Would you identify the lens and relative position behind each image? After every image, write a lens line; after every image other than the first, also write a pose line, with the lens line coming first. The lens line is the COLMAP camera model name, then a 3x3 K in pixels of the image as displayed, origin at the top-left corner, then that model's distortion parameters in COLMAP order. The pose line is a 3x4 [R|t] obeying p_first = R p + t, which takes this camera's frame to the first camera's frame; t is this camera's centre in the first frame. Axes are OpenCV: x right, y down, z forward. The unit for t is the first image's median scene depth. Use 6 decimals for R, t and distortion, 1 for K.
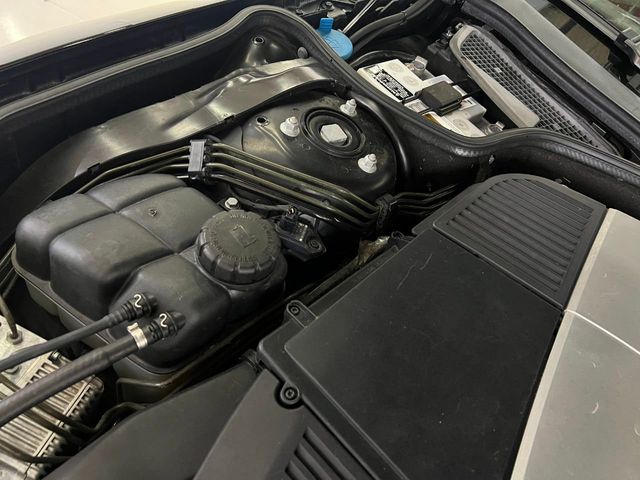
lens RADIAL K [[485.0, 0, 320.0], [0, 485.0, 240.0], [0, 0, 1]] dist [0.045148, -0.059824]
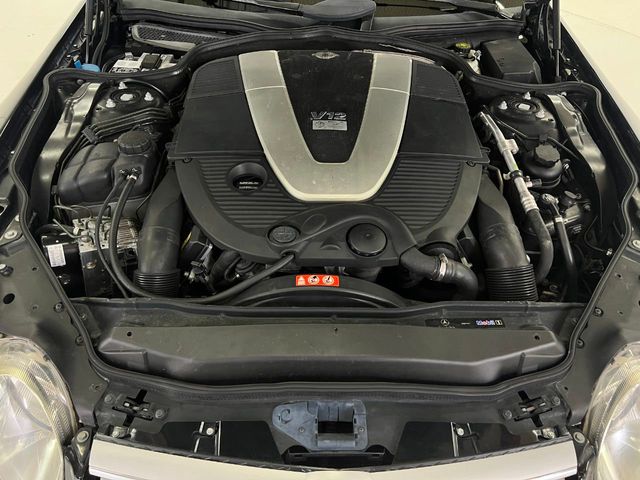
lens RADIAL K [[485.0, 0, 320.0], [0, 485.0, 240.0], [0, 0, 1]] dist [0.045148, -0.059824]
pose [[0.671688, -0.674262, 0.306931, -0.565873], [0.662567, 0.732088, 0.158280, 0.553063], [-0.331423, 0.097047, 0.938478, -1.495874]]
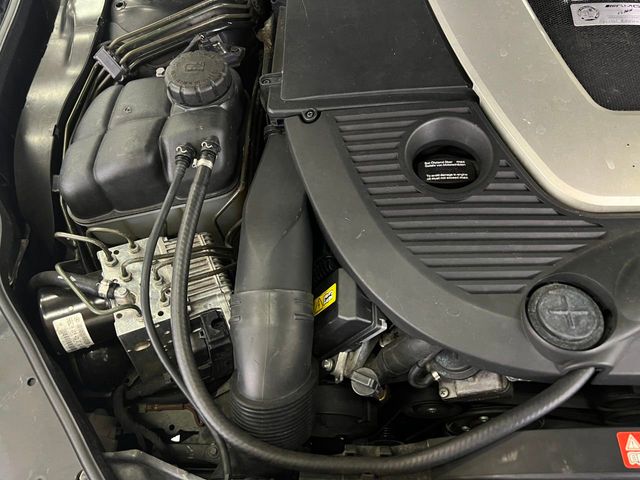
lens RADIAL K [[485.0, 0, 320.0], [0, 485.0, 240.0], [0, 0, 1]] dist [0.045148, -0.059824]
pose [[0.677980, -0.732654, 0.059678, -0.290348], [0.698028, 0.667130, 0.260181, 0.158809], [-0.230435, -0.134741, 0.963714, -0.299953]]
